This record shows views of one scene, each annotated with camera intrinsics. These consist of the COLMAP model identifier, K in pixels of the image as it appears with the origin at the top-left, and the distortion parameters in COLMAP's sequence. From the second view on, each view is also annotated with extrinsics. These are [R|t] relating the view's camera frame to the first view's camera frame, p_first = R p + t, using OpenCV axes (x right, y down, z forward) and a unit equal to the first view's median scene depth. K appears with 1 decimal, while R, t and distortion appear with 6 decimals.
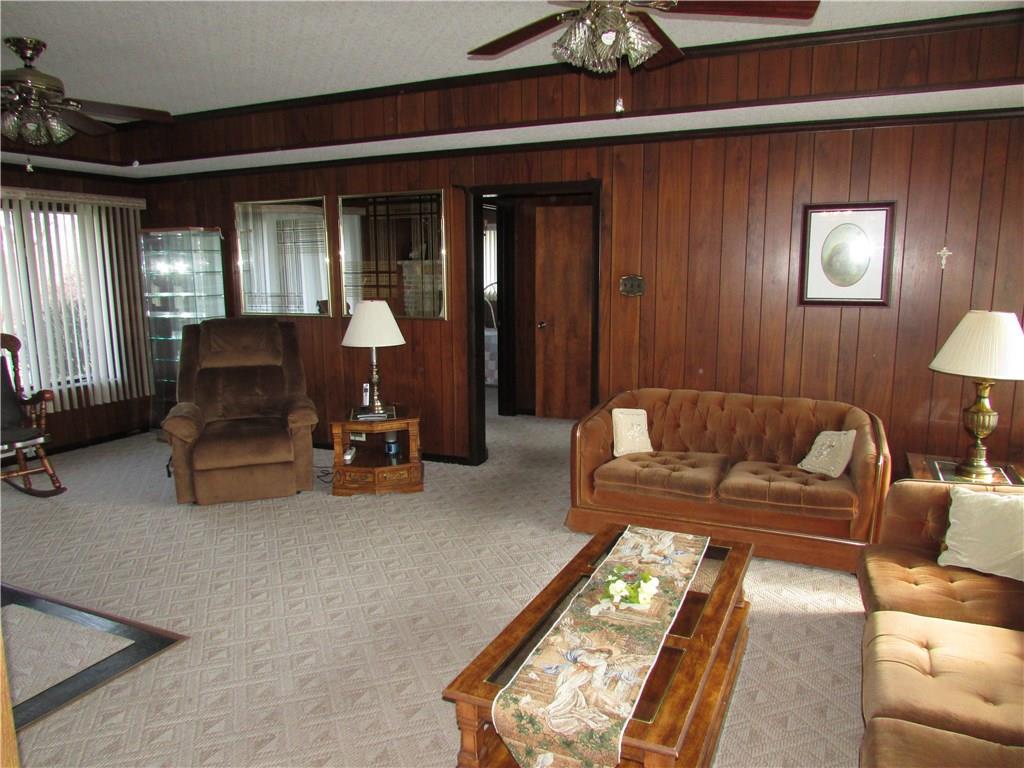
lens RADIAL K [[745.4, 0, 510.1], [0, 745.4, 379.7], [0, 0, 1]] dist [-0.006475, 0.037459]
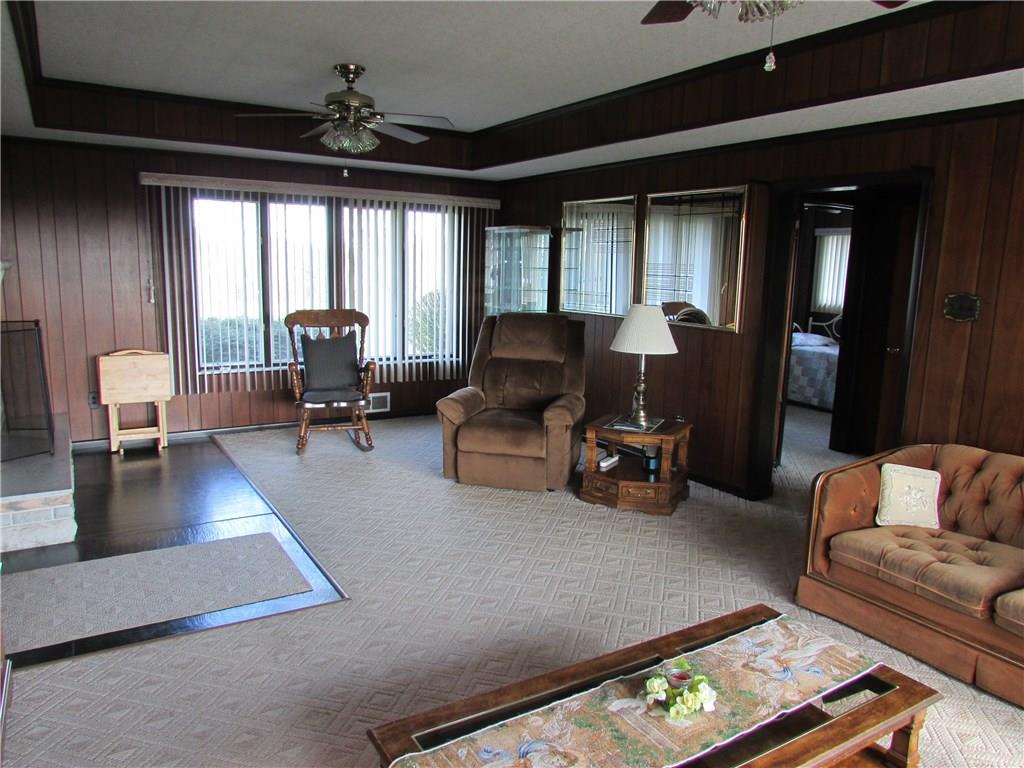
lens RADIAL K [[745.4, 0, 510.1], [0, 745.4, 379.7], [0, 0, 1]] dist [-0.006475, 0.037459]
pose [[0.839179, 0.120344, -0.530374, 0.190431], [-0.121845, 0.992023, 0.032306, -0.022461], [0.530031, 0.037513, 0.847148, 0.119022]]
